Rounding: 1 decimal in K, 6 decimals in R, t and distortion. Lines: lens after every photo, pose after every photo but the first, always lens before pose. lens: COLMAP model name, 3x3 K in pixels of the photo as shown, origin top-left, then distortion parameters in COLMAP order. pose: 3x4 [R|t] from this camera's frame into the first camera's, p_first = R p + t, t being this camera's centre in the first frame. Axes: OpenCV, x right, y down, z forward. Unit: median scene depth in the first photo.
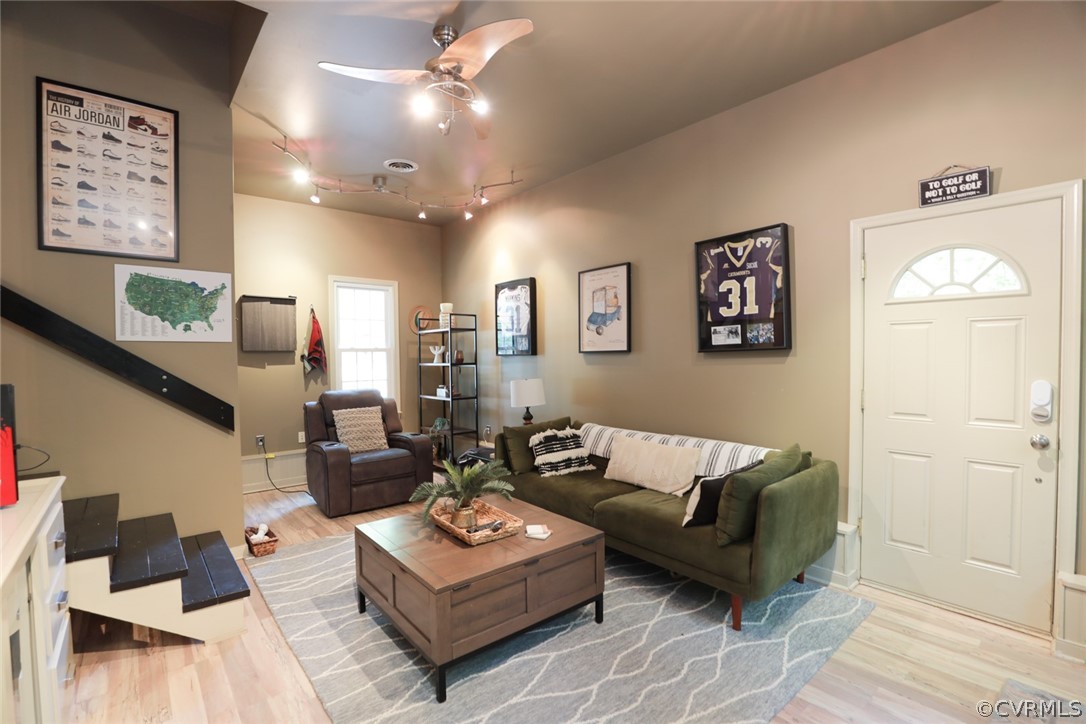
lens RADIAL K [[496.8, 0, 543.0], [0, 496.8, 368.0], [0, 0, 1]] dist [-0.030450, 0.001106]
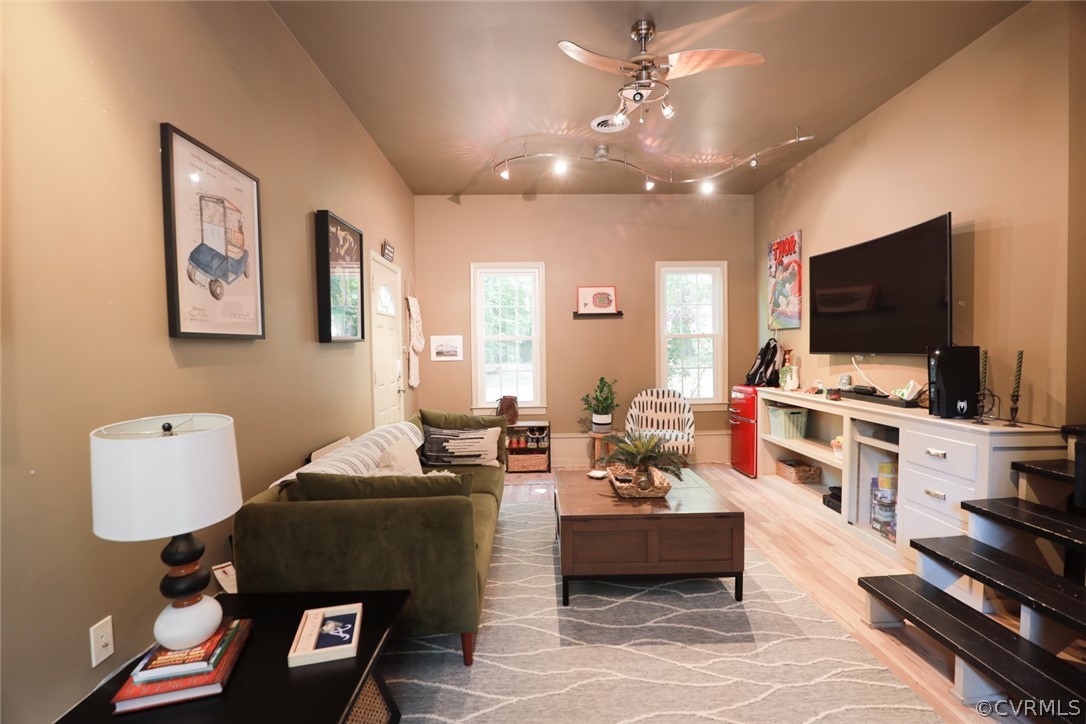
lens RADIAL K [[496.8, 0, 543.0], [0, 496.8, 368.0], [0, 0, 1]] dist [-0.030450, 0.001106]
pose [[-0.779844, -0.003450, 0.625964, -0.523377], [0.038984, 0.997776, 0.054066, -0.020977], [-0.624759, 0.066566, -0.777975, 1.526810]]
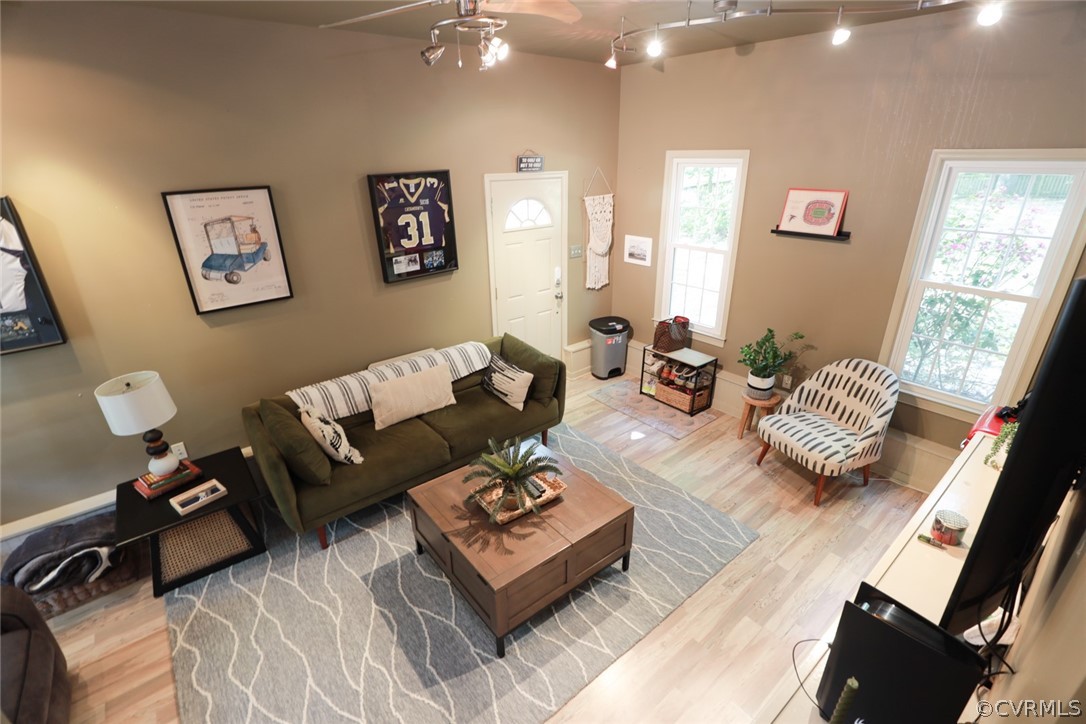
lens RADIAL K [[496.8, 0, 543.0], [0, 496.8, 368.0], [0, 0, 1]] dist [-0.030450, 0.001106]
pose [[0.016465, -0.387477, 0.921732, -0.789366], [0.041752, 0.921320, 0.386558, -0.280994], [-0.998992, 0.032120, 0.031347, 0.680707]]
